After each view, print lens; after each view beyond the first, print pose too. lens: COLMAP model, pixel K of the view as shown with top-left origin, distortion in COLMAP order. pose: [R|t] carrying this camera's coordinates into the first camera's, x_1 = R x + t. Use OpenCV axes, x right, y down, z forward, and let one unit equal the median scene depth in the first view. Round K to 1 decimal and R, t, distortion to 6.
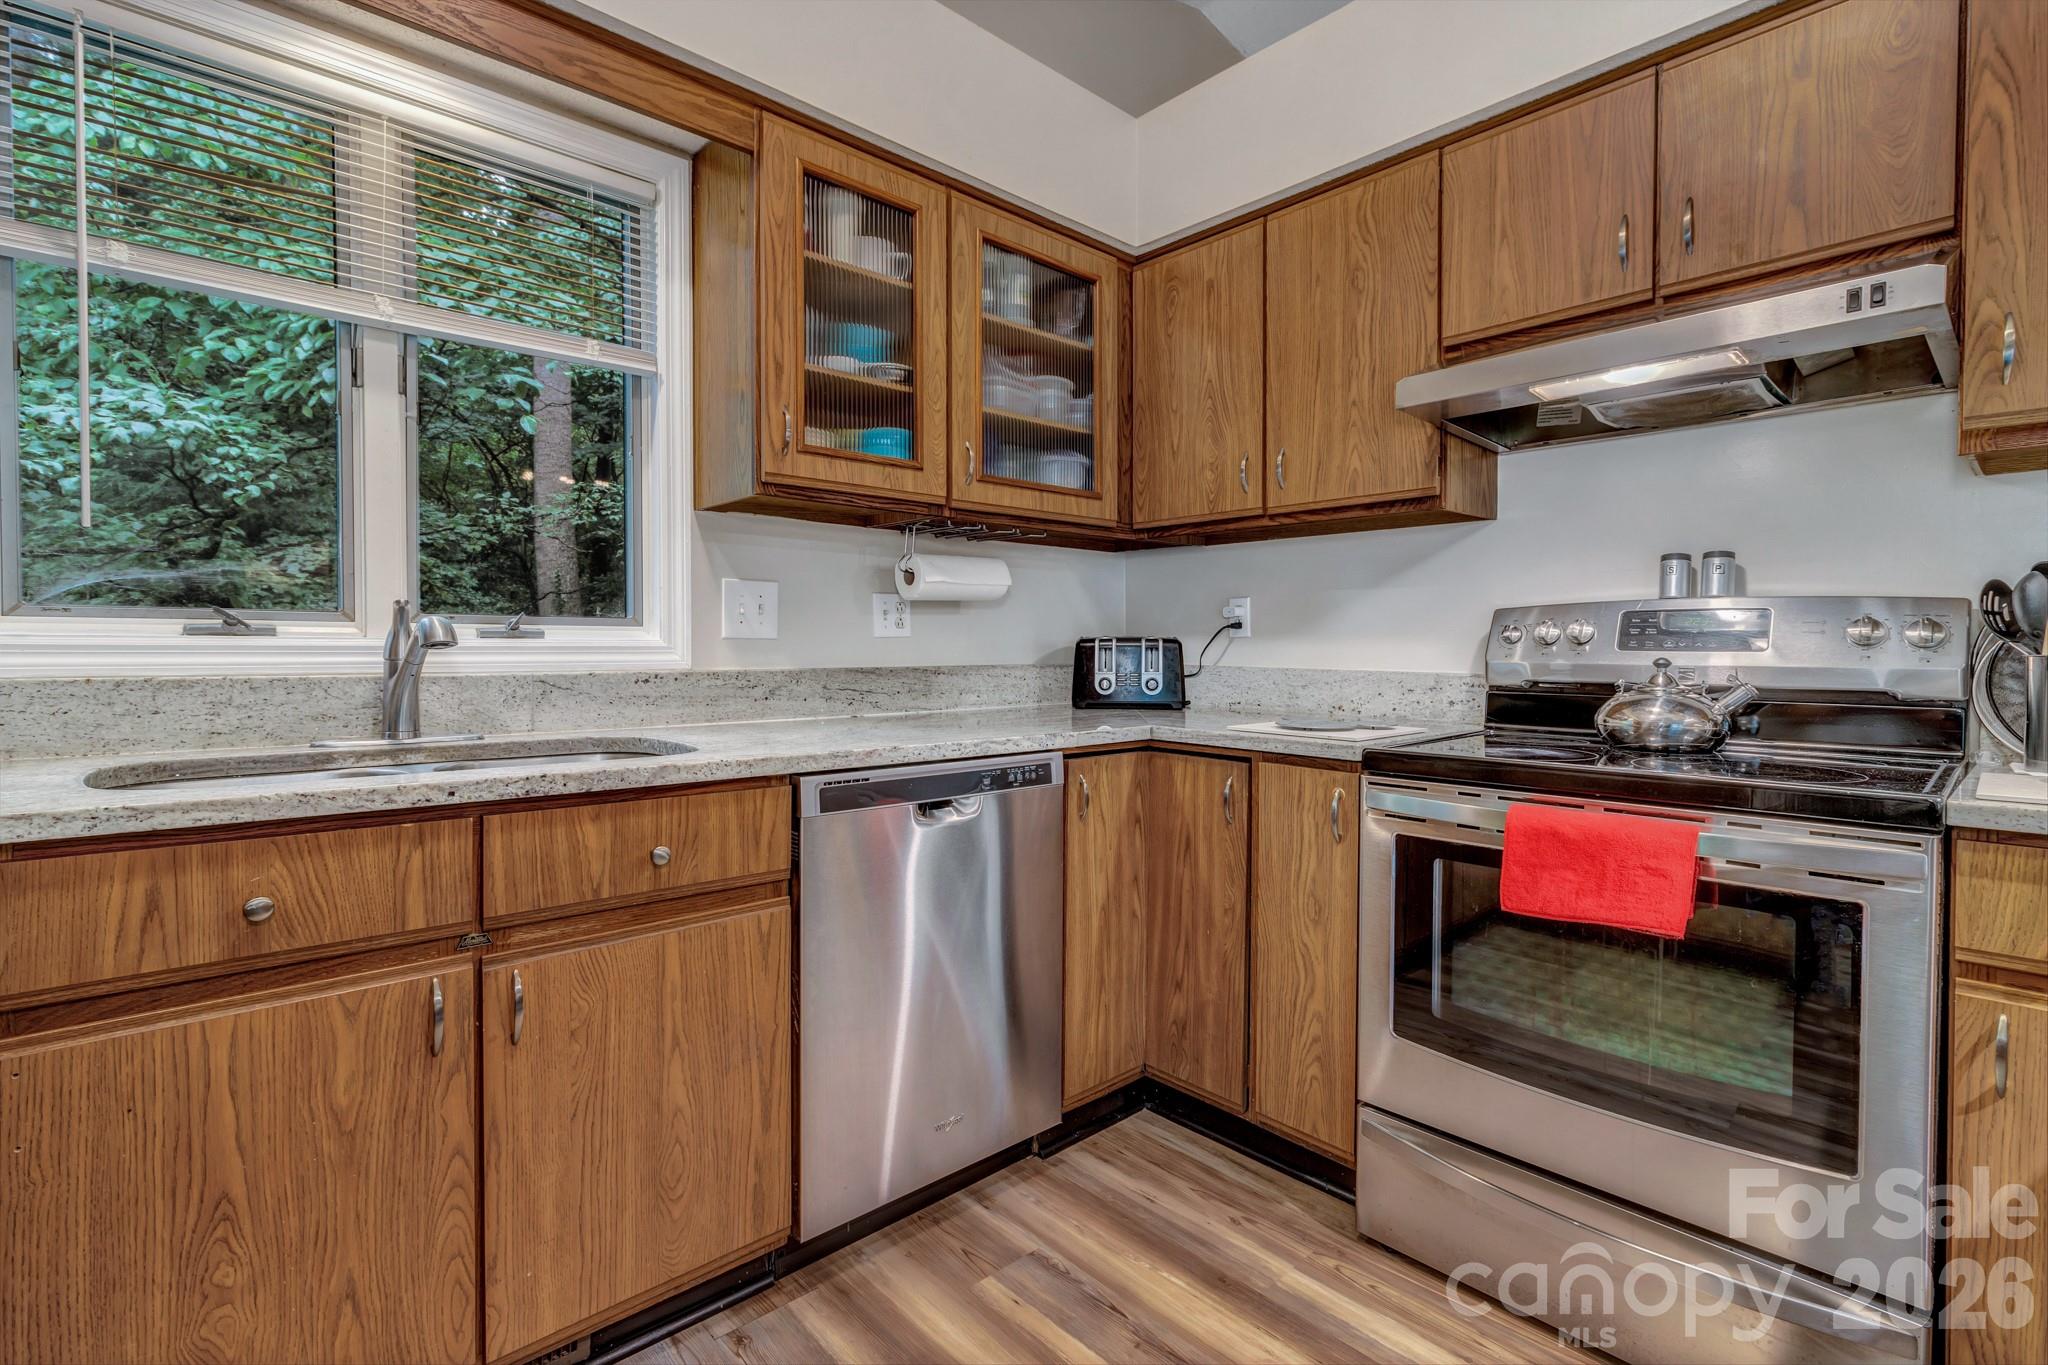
lens RADIAL K [[946.8, 0, 1022.3], [0, 946.8, 663.8], [0, 0, 1]] dist [0.003580, -0.000633]
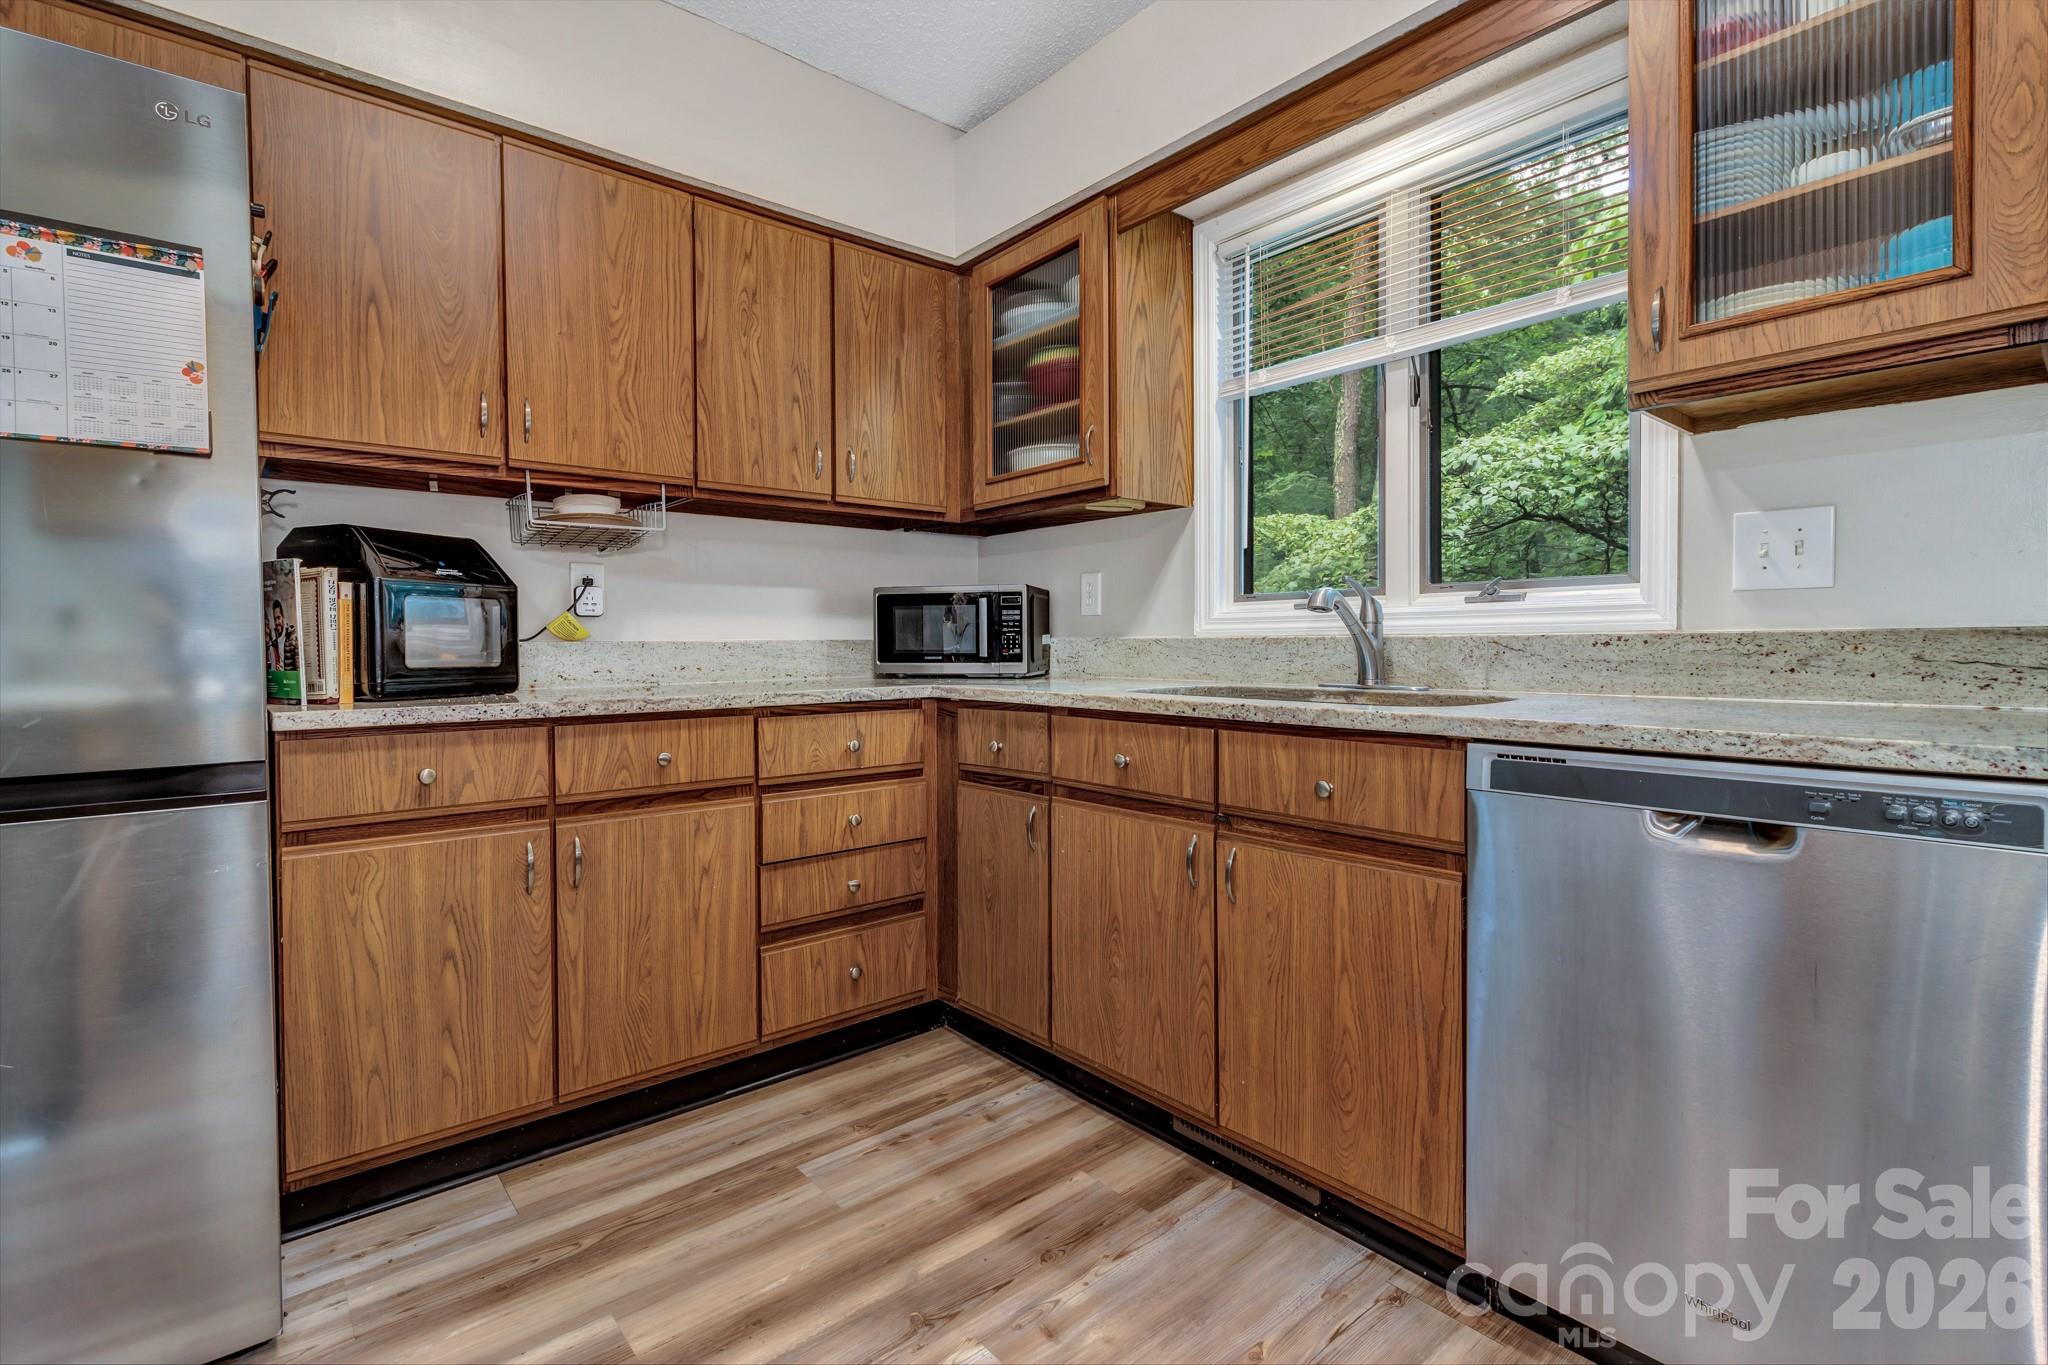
lens RADIAL K [[946.8, 0, 1018.0], [0, 946.8, 663.9], [0, 0, 1]] dist [0.003580, -0.000633]
pose [[-0.036716, 0.018382, -0.999157, 0.602213], [-0.008665, 0.999787, 0.018712, 0.029252], [0.999288, 0.009344, -0.036549, 0.548925]]
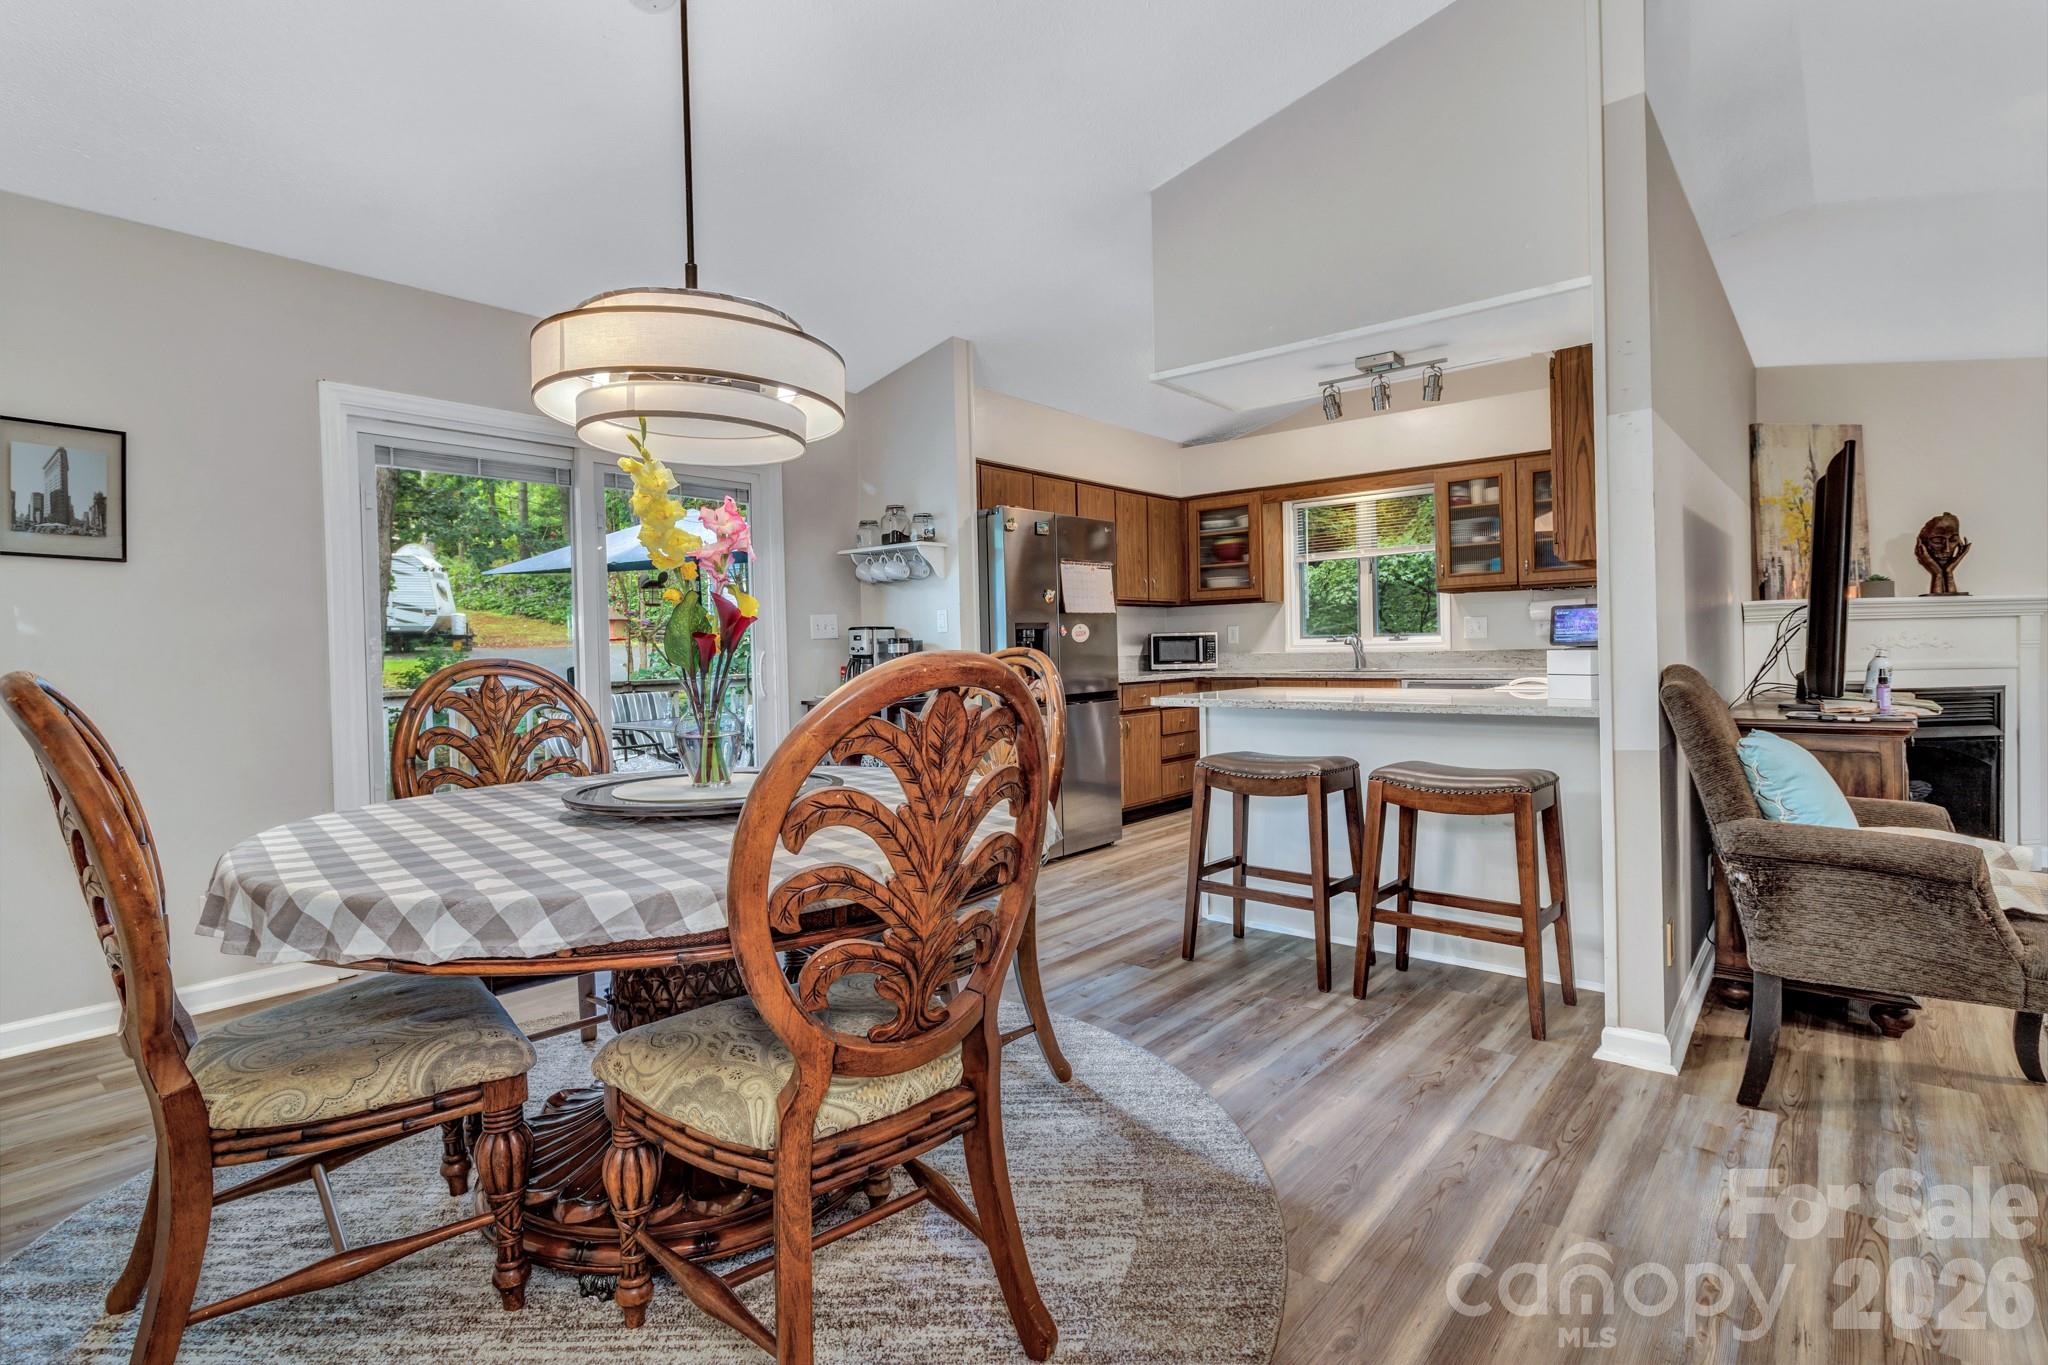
lens RADIAL K [[982.6, 0, 1016.1], [0, 982.6, 686.5], [0, 0, 1]] dist [-0.006268, 0.000265]
pose [[0.129372, 0.032513, -0.991063, 2.943326], [0.007105, 0.999406, 0.033714, 0.008251], [0.991571, -0.011403, 0.129065, -0.839131]]
